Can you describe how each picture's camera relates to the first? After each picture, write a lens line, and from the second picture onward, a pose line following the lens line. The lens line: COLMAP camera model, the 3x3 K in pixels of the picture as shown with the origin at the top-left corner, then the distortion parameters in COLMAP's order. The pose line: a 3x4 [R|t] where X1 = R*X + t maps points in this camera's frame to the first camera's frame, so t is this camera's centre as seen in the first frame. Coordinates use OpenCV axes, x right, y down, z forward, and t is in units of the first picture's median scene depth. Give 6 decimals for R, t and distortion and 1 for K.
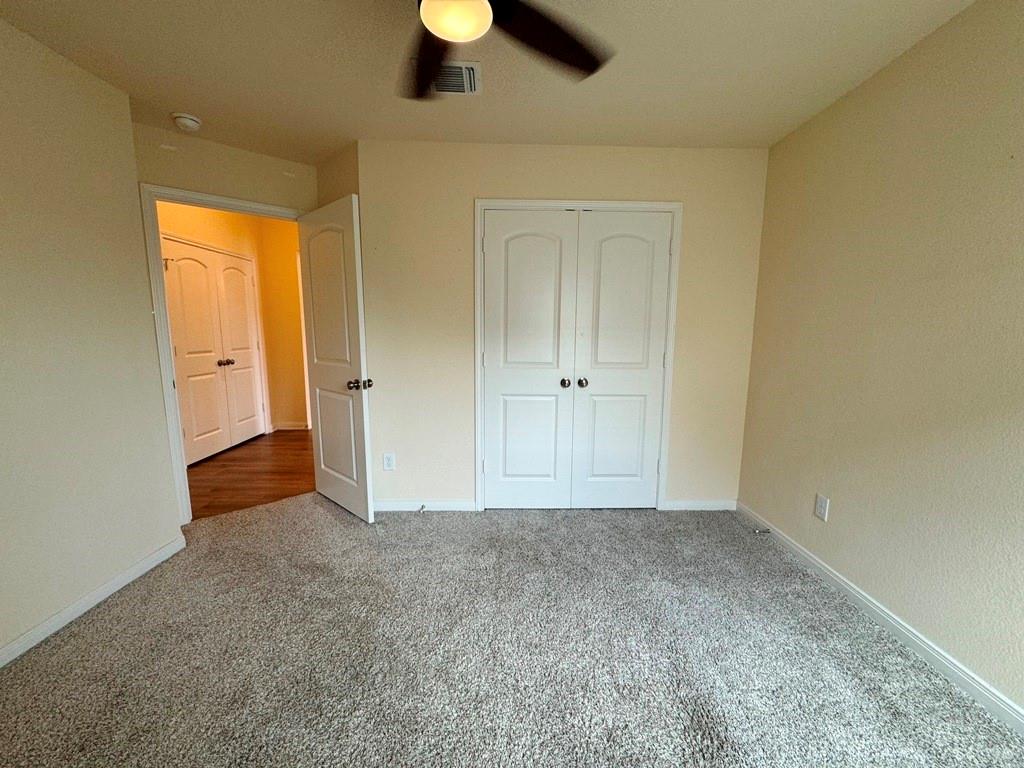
lens RADIAL K [[408.6, 0, 511.5], [0, 408.6, 382.2], [0, 0, 1]] dist [-0.002978, 0.000518]
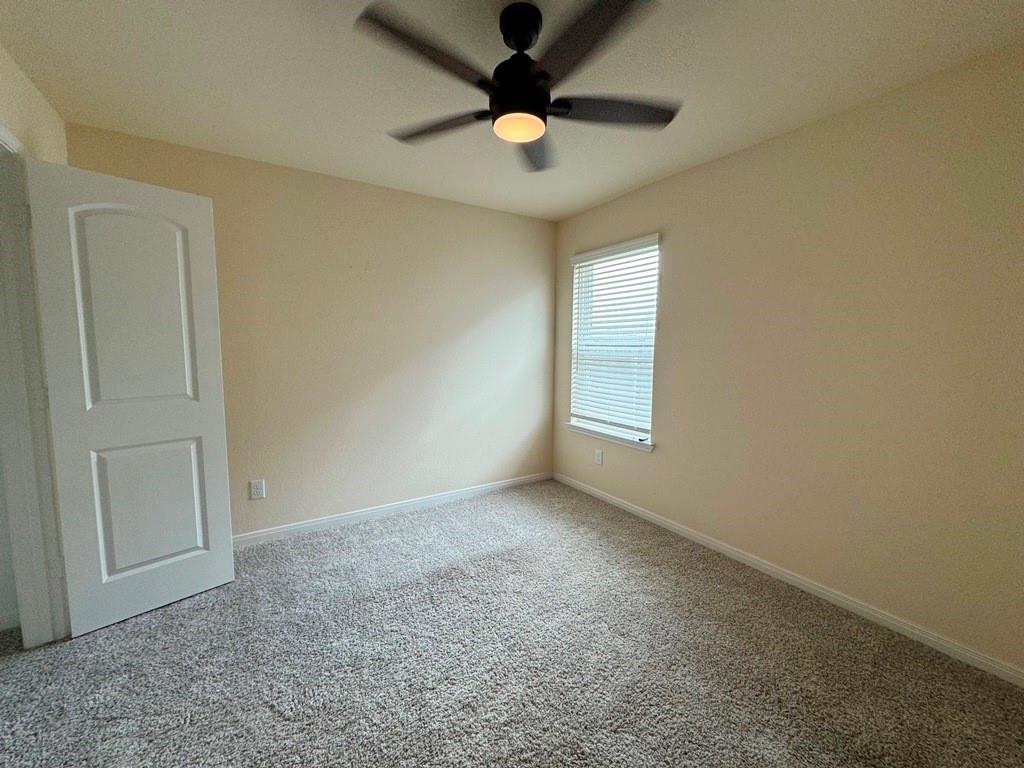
lens RADIAL K [[408.6, 0, 511.5], [0, 408.6, 382.2], [0, 0, 1]] dist [-0.002978, 0.000518]
pose [[-0.529099, -0.083633, 0.844429, -0.826767], [0.107183, 0.980574, 0.164276, -0.165552], [-0.841764, 0.177427, -0.509857, 1.138189]]
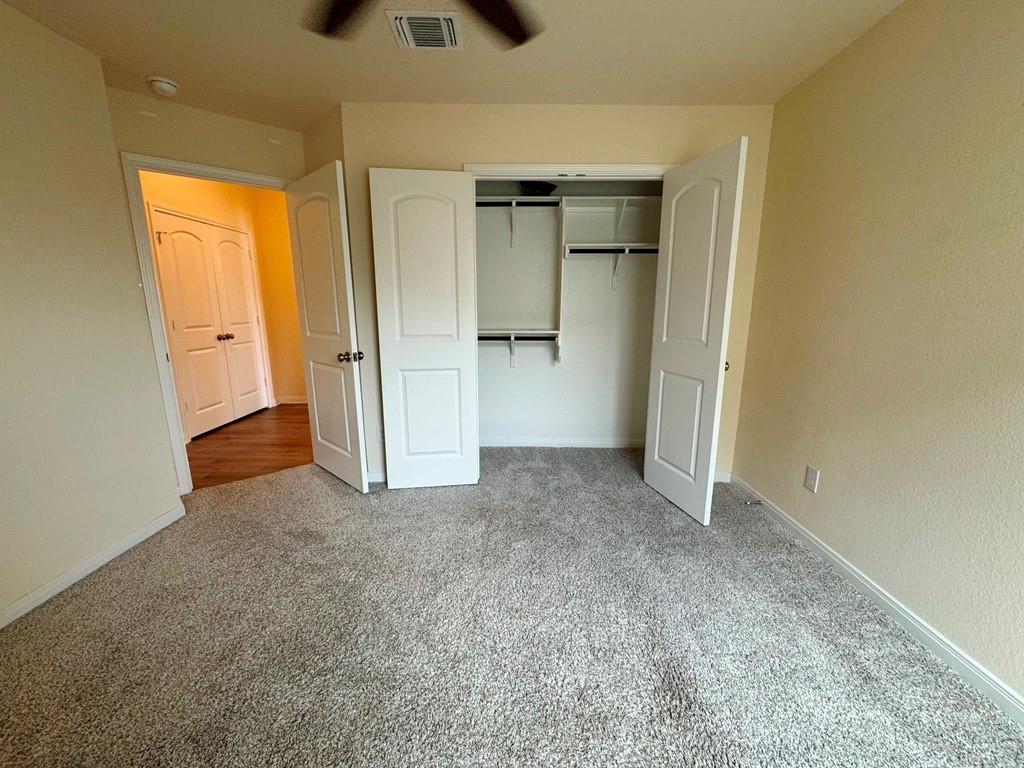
lens RADIAL K [[408.6, 0, 511.5], [0, 408.6, 382.2], [0, 0, 1]] dist [-0.002978, 0.000518]
pose [[0.999743, -0.002269, -0.022551, 0.066512], [0.003623, 0.998181, 0.060181, 0.012551], [0.022374, -0.060247, 0.997933, 0.012065]]
